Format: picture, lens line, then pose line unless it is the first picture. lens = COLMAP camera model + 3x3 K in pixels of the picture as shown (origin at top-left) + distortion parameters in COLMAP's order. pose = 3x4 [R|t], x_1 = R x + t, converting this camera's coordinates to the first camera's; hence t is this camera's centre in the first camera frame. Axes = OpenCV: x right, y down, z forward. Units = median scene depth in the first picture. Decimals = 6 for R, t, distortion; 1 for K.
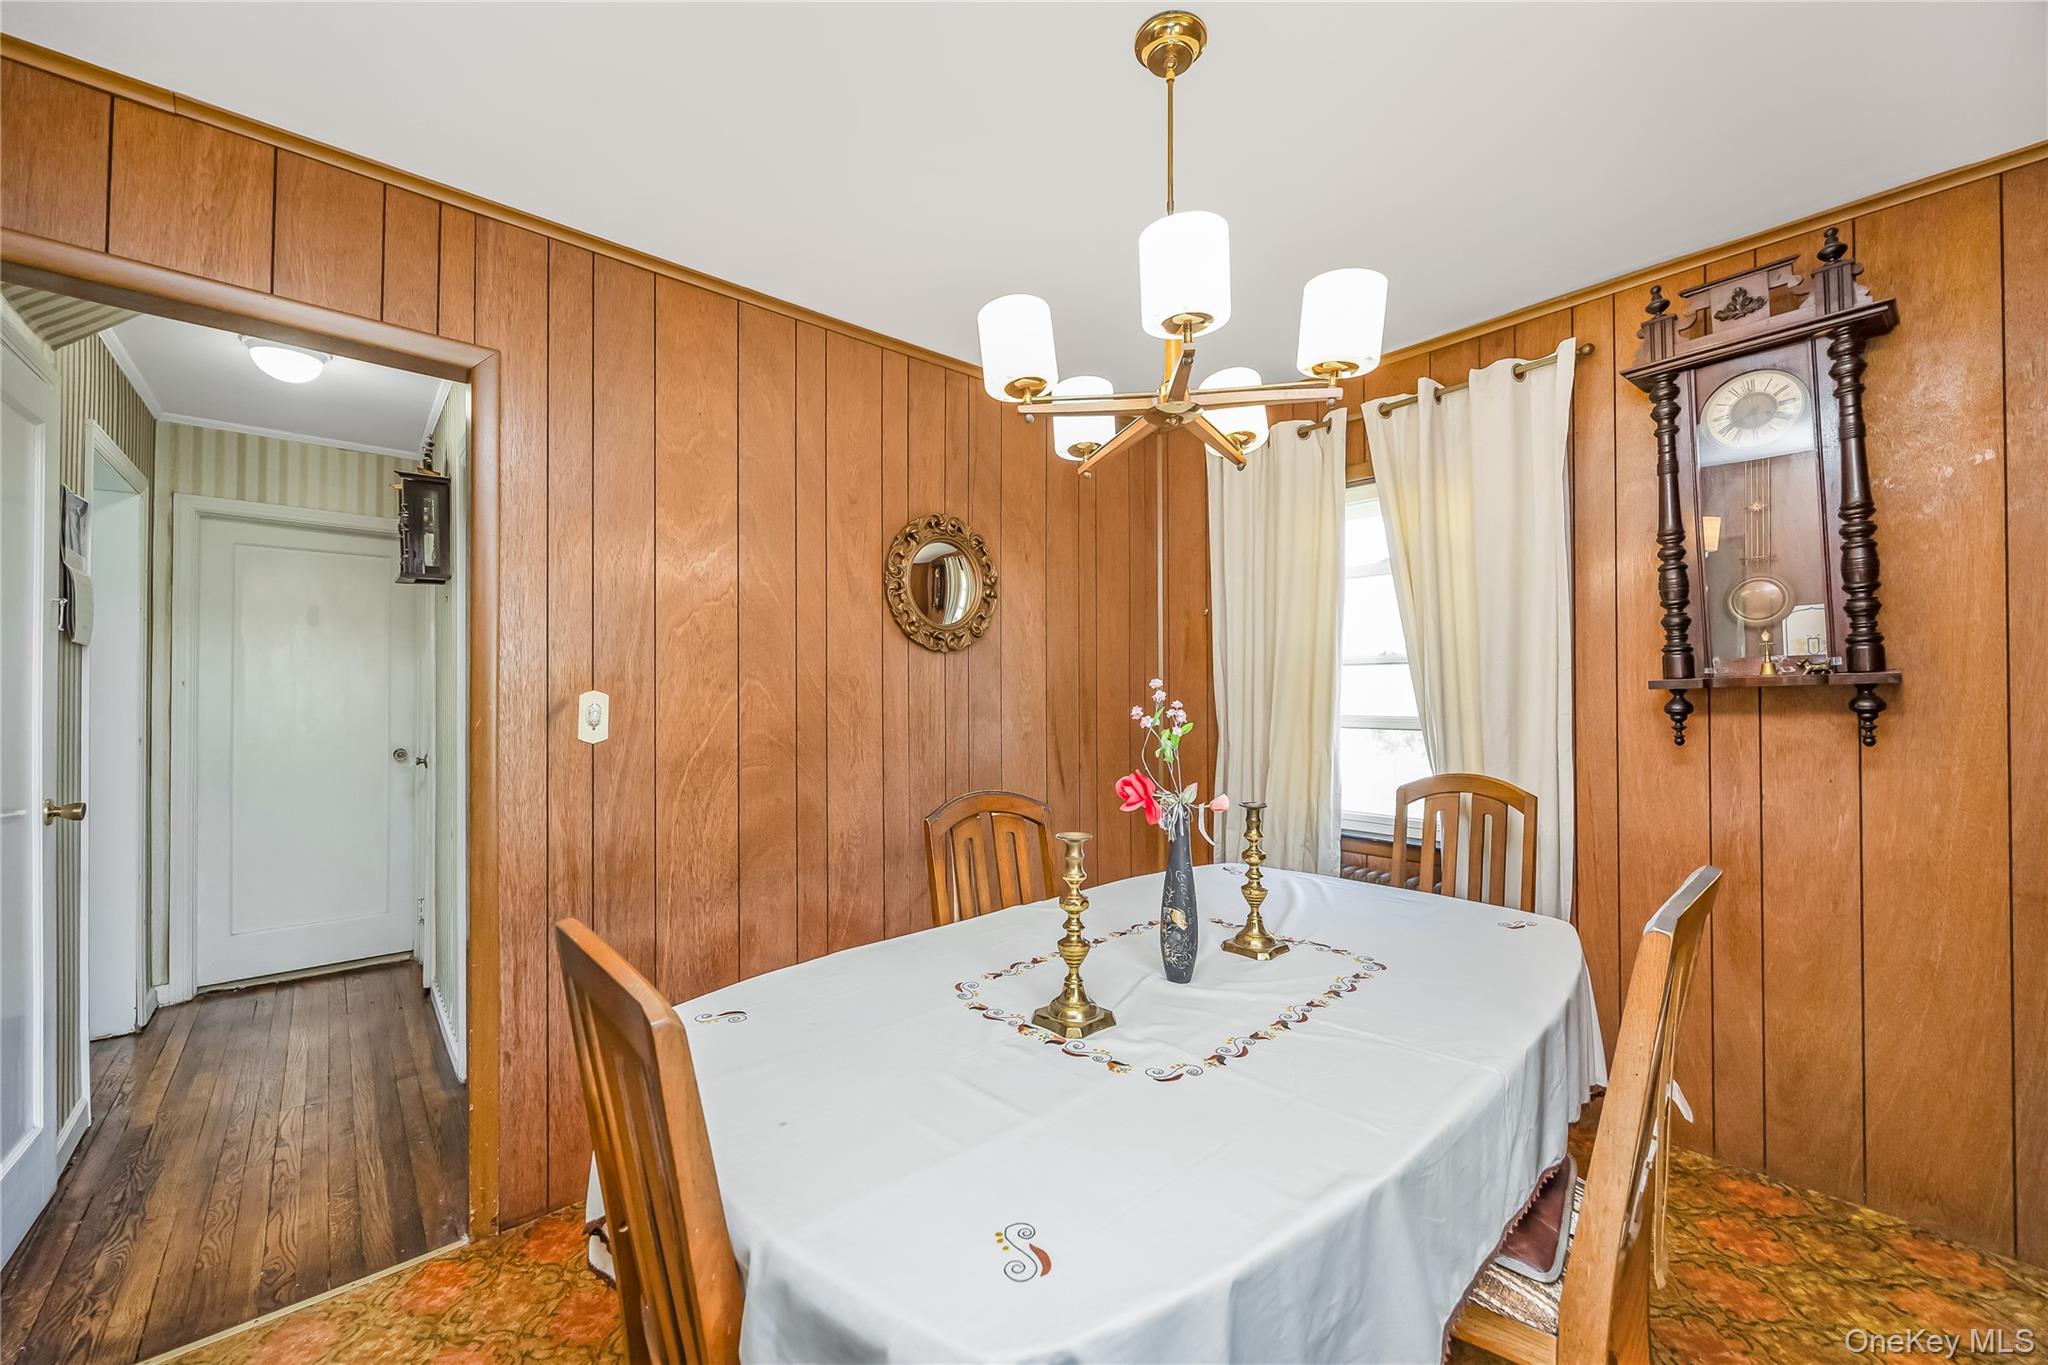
lens RADIAL K [[804.5, 0, 1026.9], [0, 804.5, 678.5], [0, 0, 1]] dist [-0.000131, -0.003617]
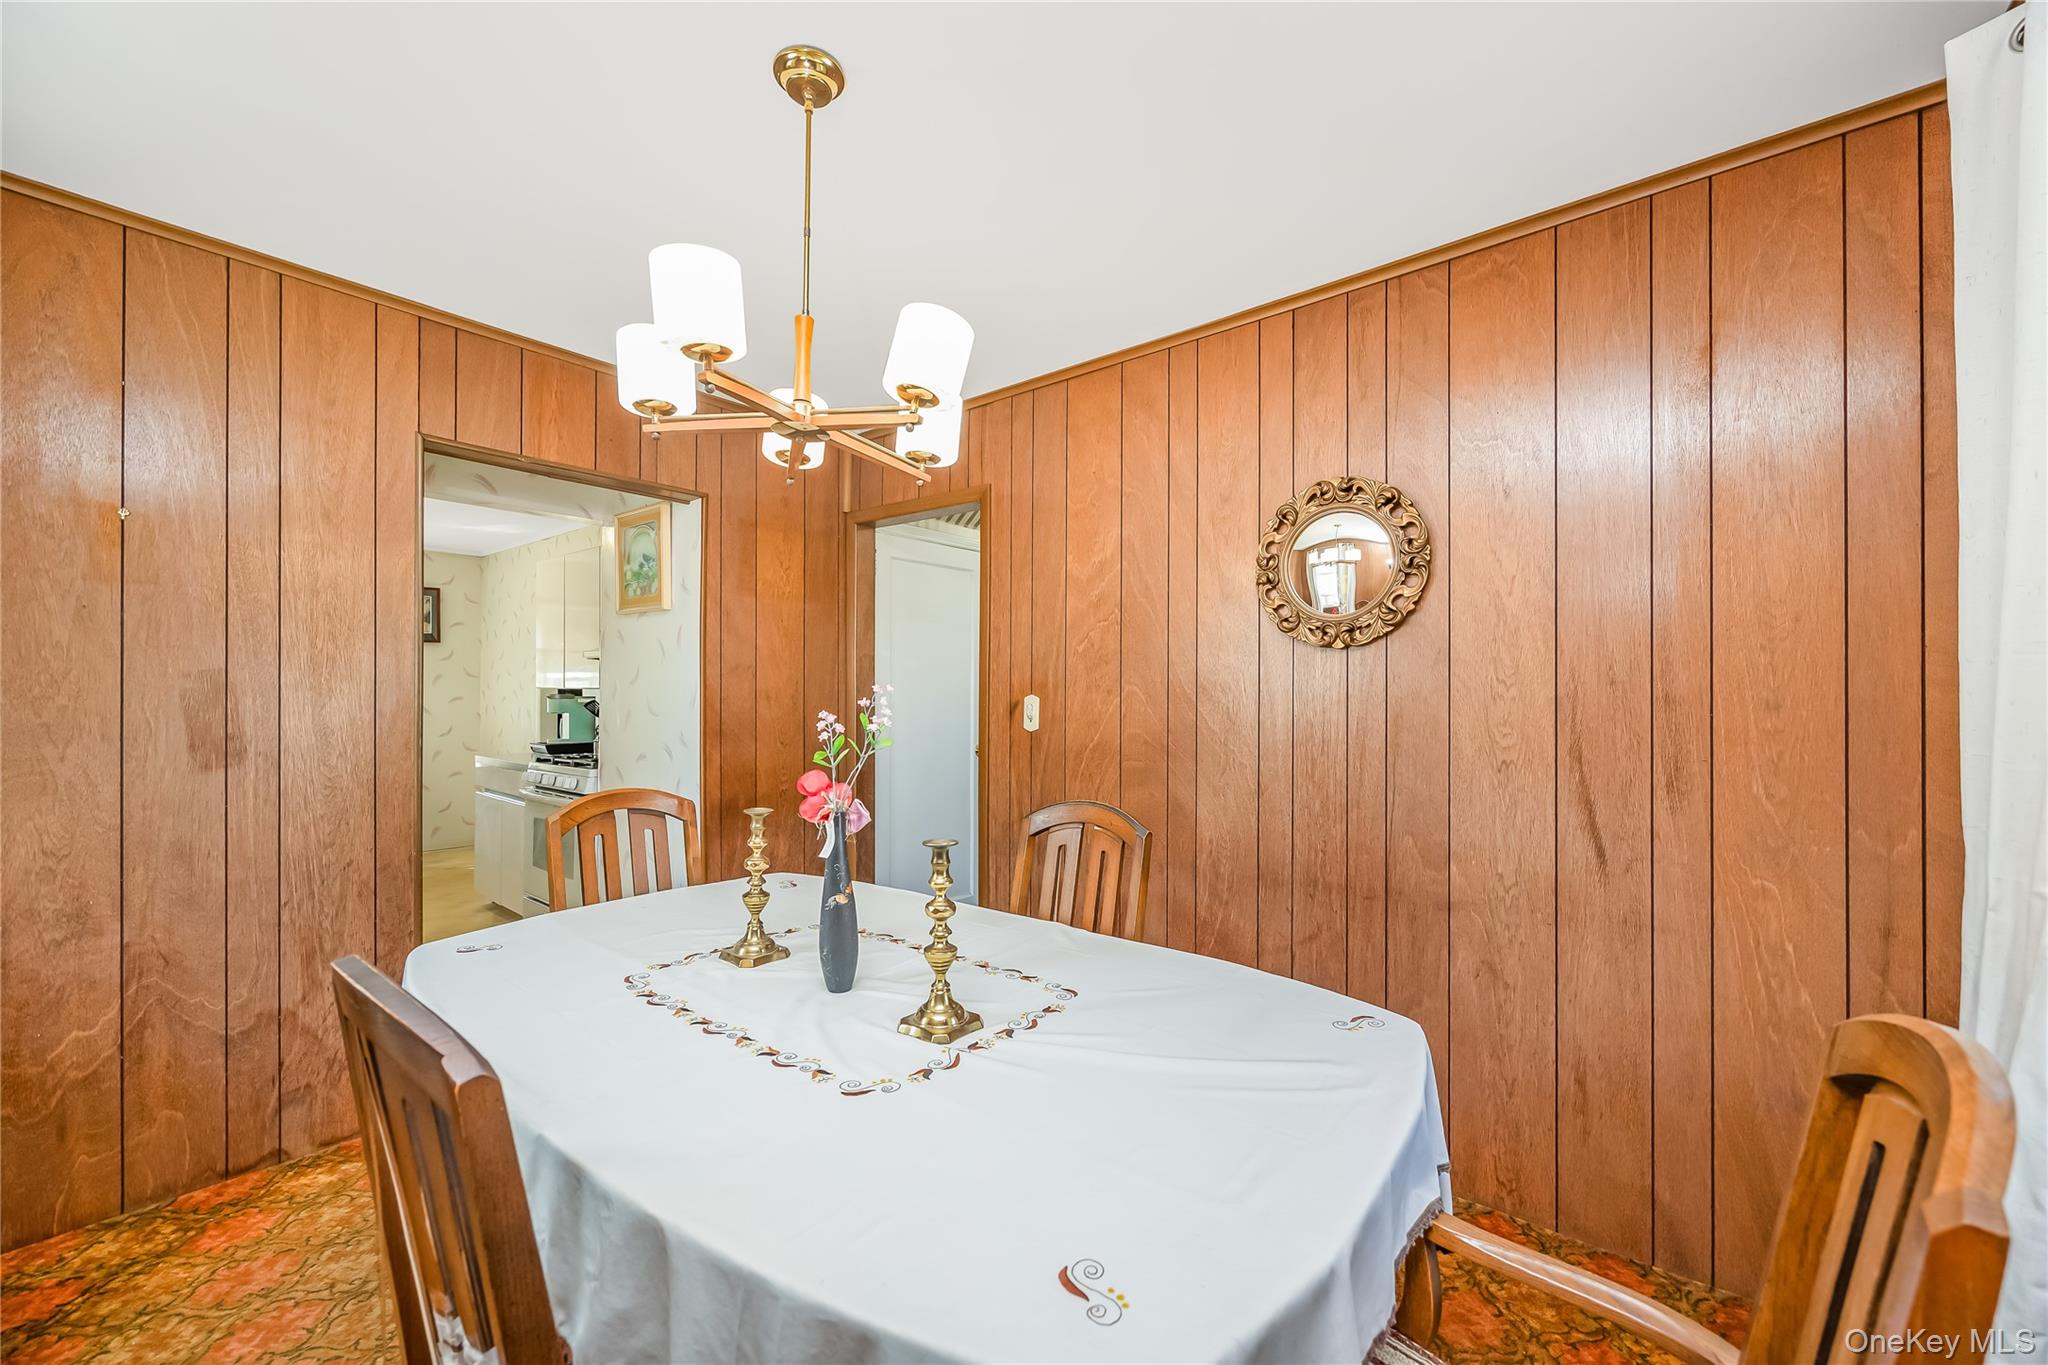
lens RADIAL K [[789.4, 0, 1024.0], [0, 789.4, 682.5], [0, 0, 1]] dist [-0.001685, -0.000320]
pose [[0.156266, -0.009465, -0.987670, 0.742950], [0.013036, 0.999887, -0.007519, 0.003280], [0.987629, -0.011701, 0.156372, 0.666974]]
